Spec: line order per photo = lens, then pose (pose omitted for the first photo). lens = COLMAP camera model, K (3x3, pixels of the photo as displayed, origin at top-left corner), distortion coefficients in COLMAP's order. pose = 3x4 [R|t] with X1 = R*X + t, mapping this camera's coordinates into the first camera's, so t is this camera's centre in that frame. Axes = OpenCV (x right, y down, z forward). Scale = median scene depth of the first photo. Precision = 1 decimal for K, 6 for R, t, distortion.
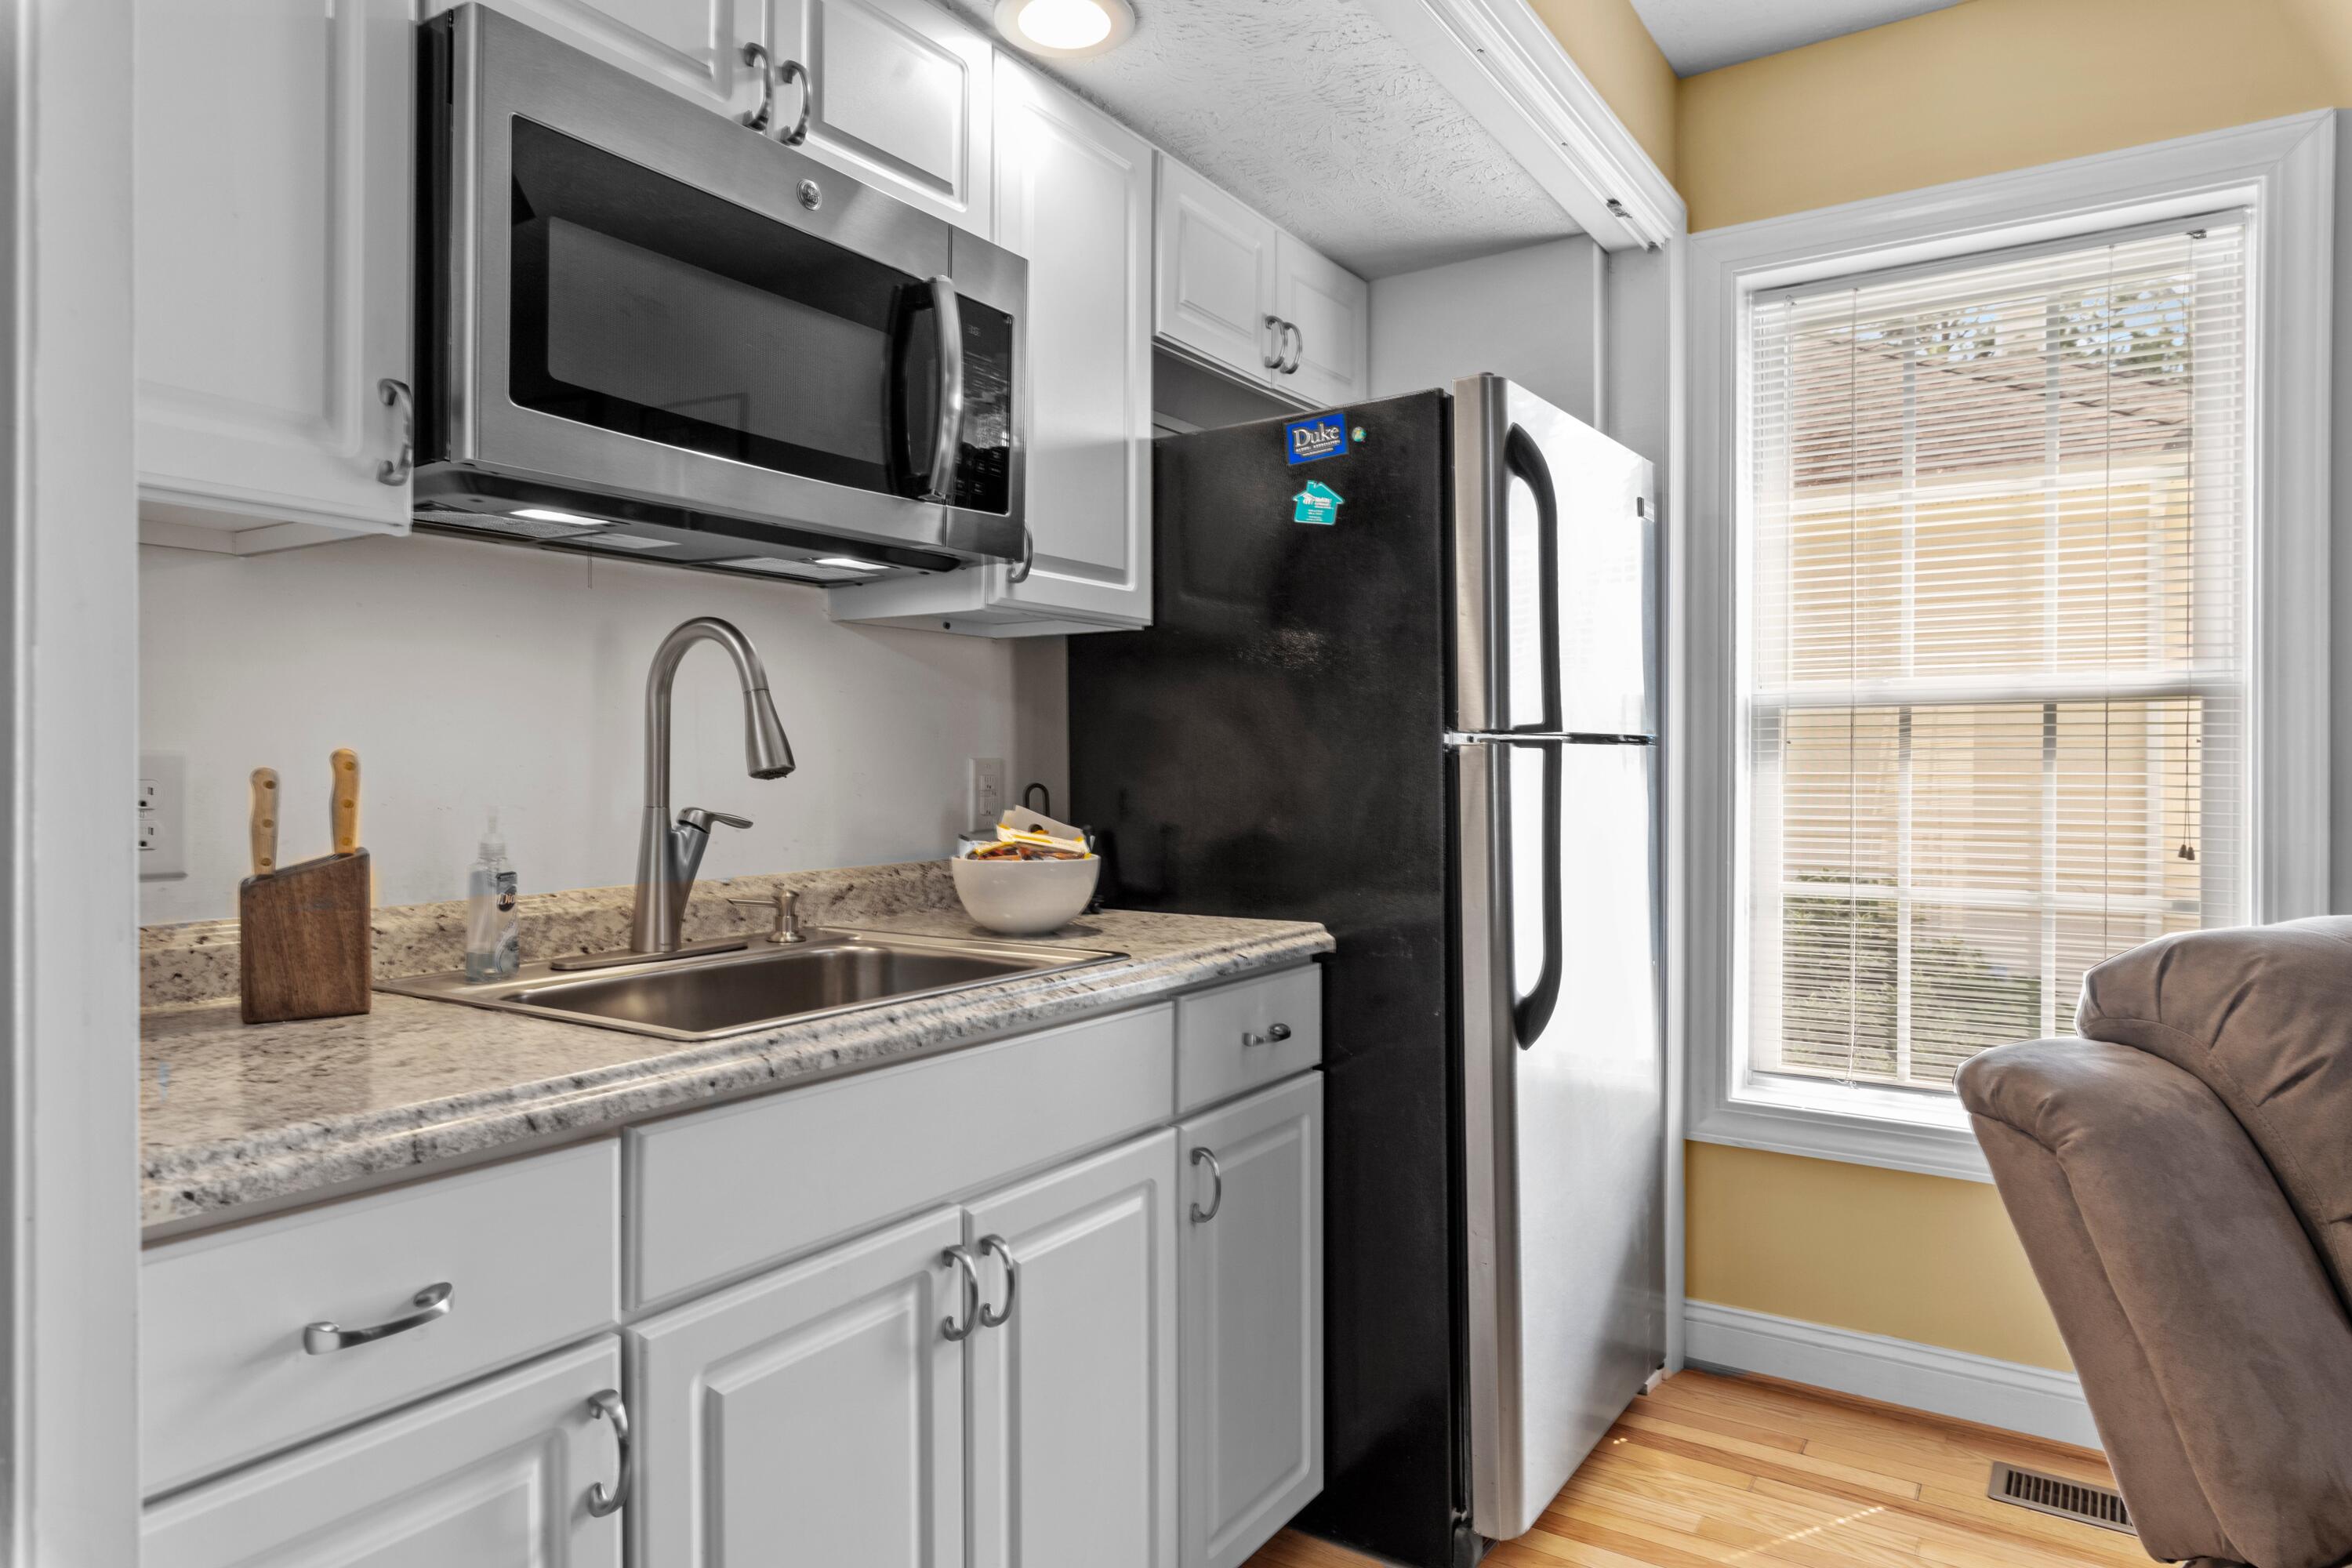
lens RADIAL K [[1395.7, 0, 1177.4], [0, 1395.7, 772.8], [0, 0, 1]] dist [-0.004377, -0.000357]
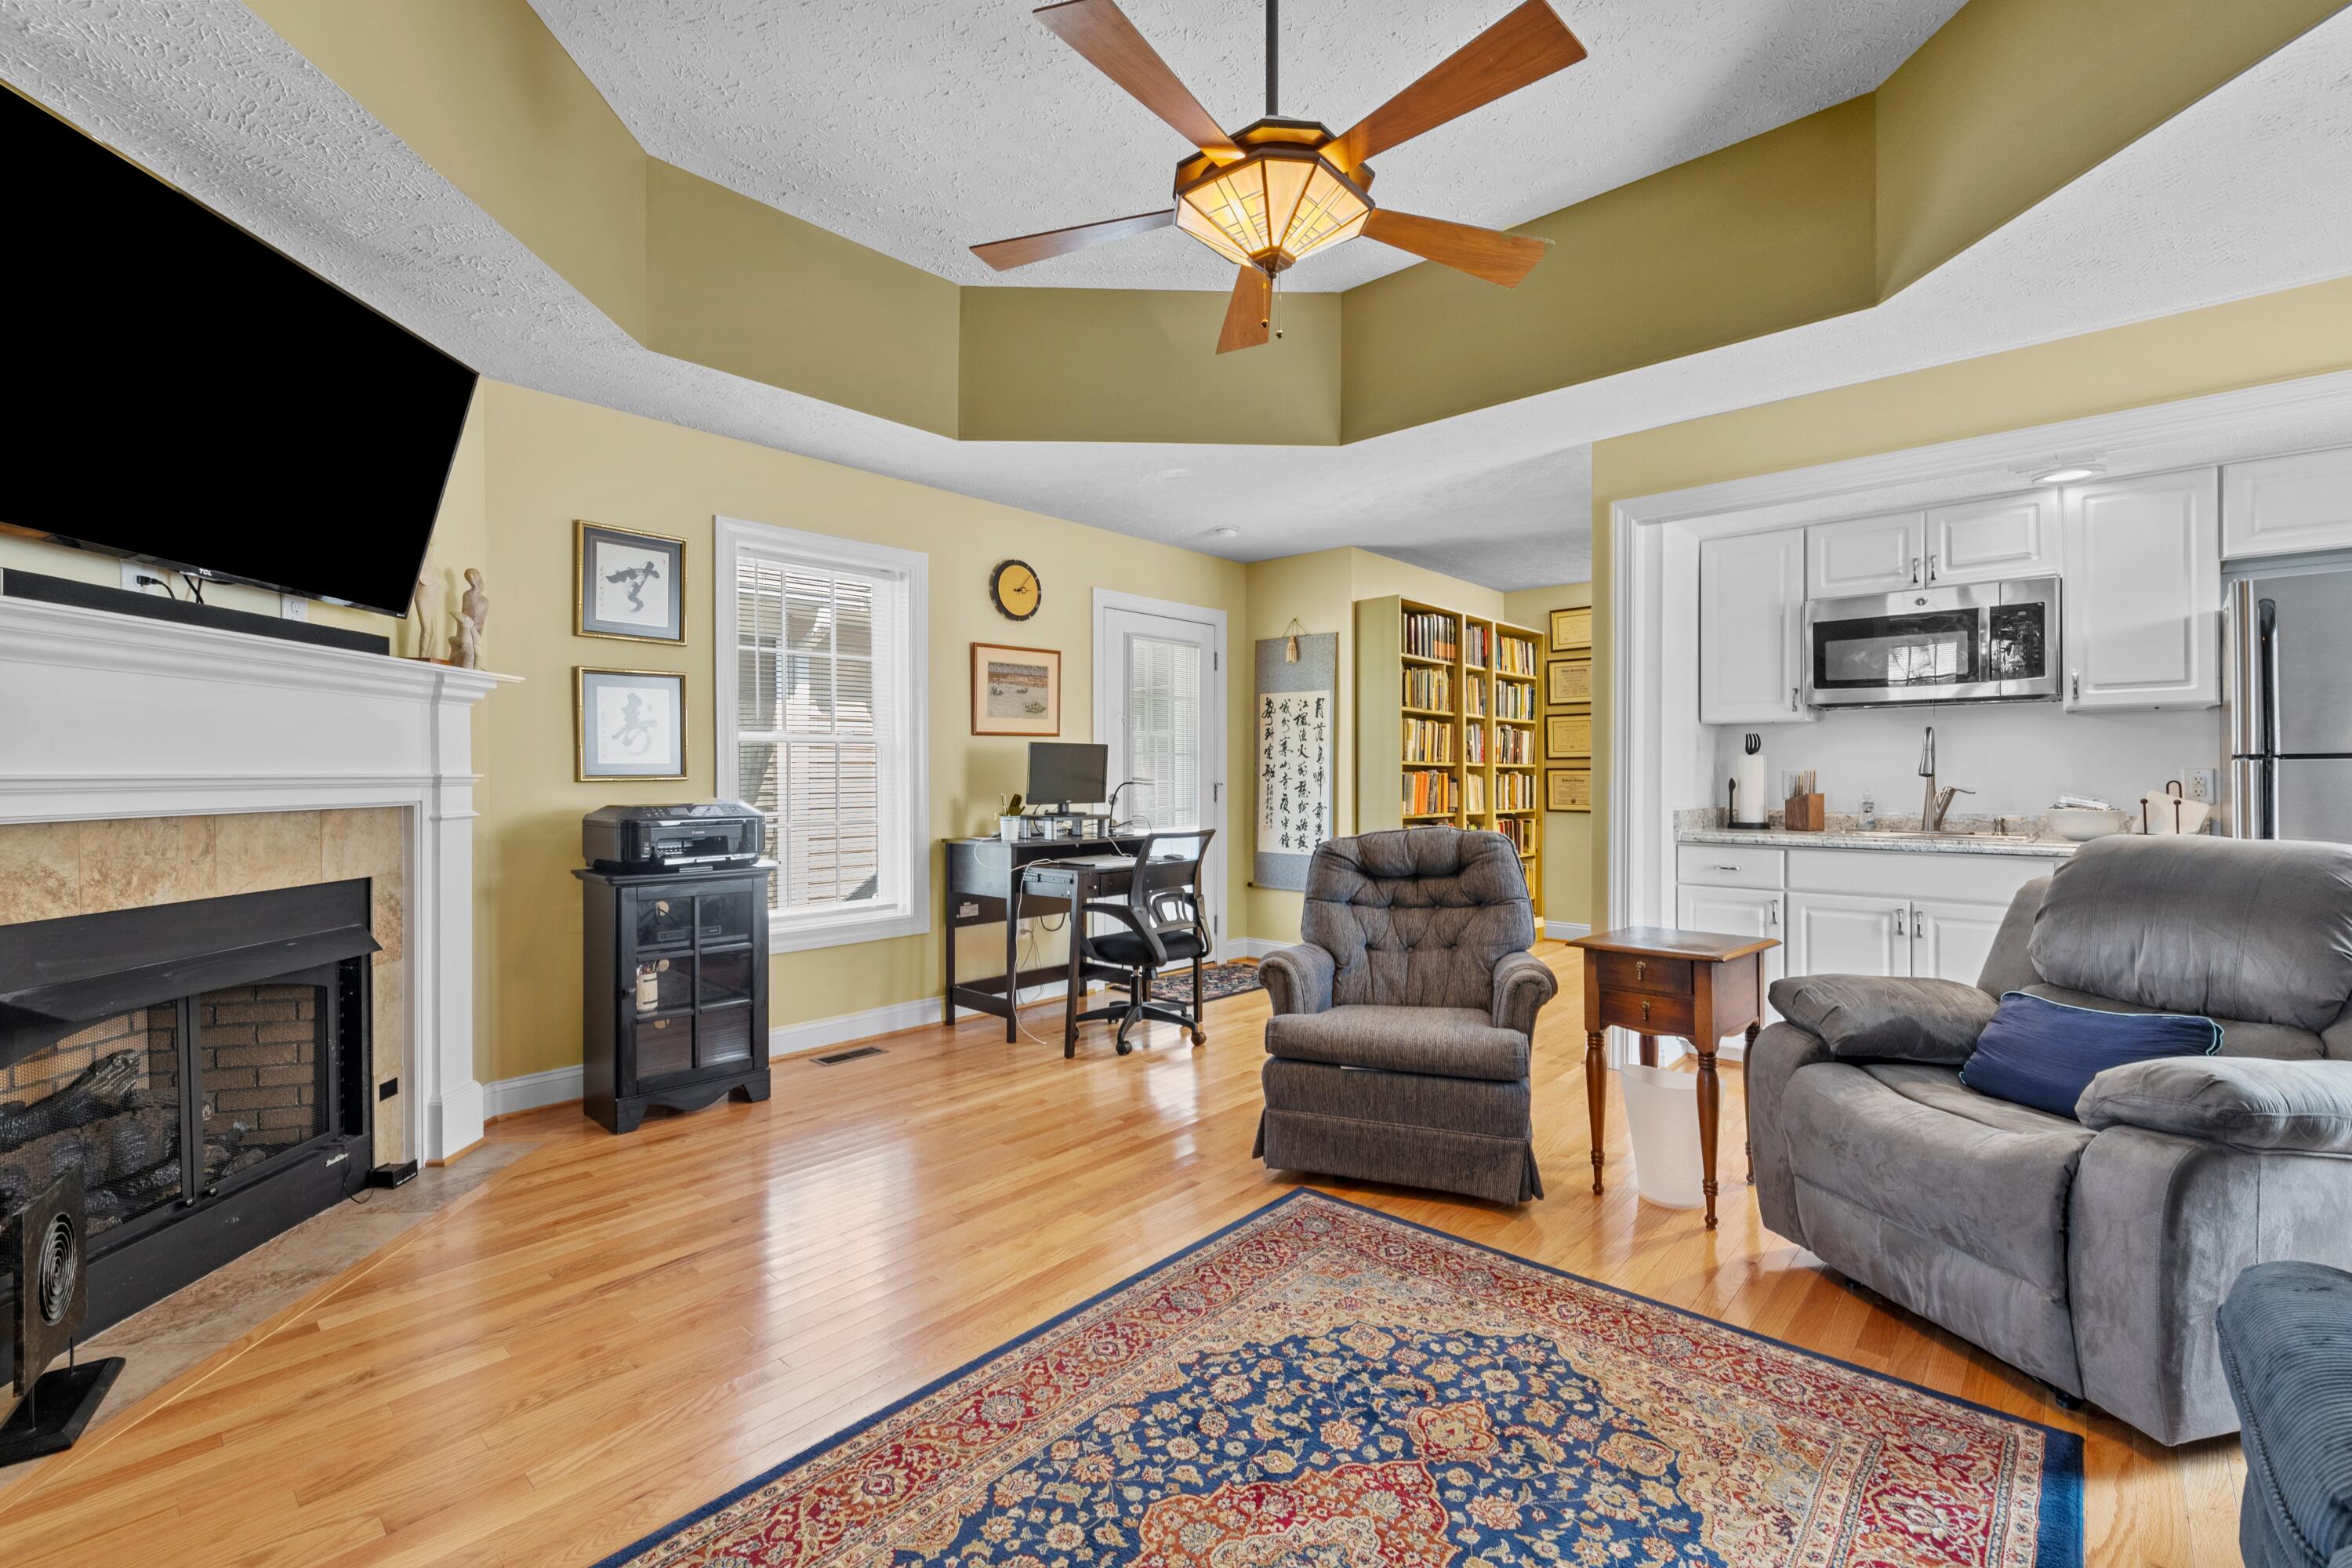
lens RADIAL K [[1012.9, 0, 1177.8], [0, 1012.9, 782.2], [0, 0, 1]] dist [-0.001504, -0.000216]
pose [[-0.127566, 0.001236, -0.991829, 2.335943], [0.000604, 0.999999, 0.001169, 0.012187], [0.991830, -0.000450, -0.127566, -0.445045]]
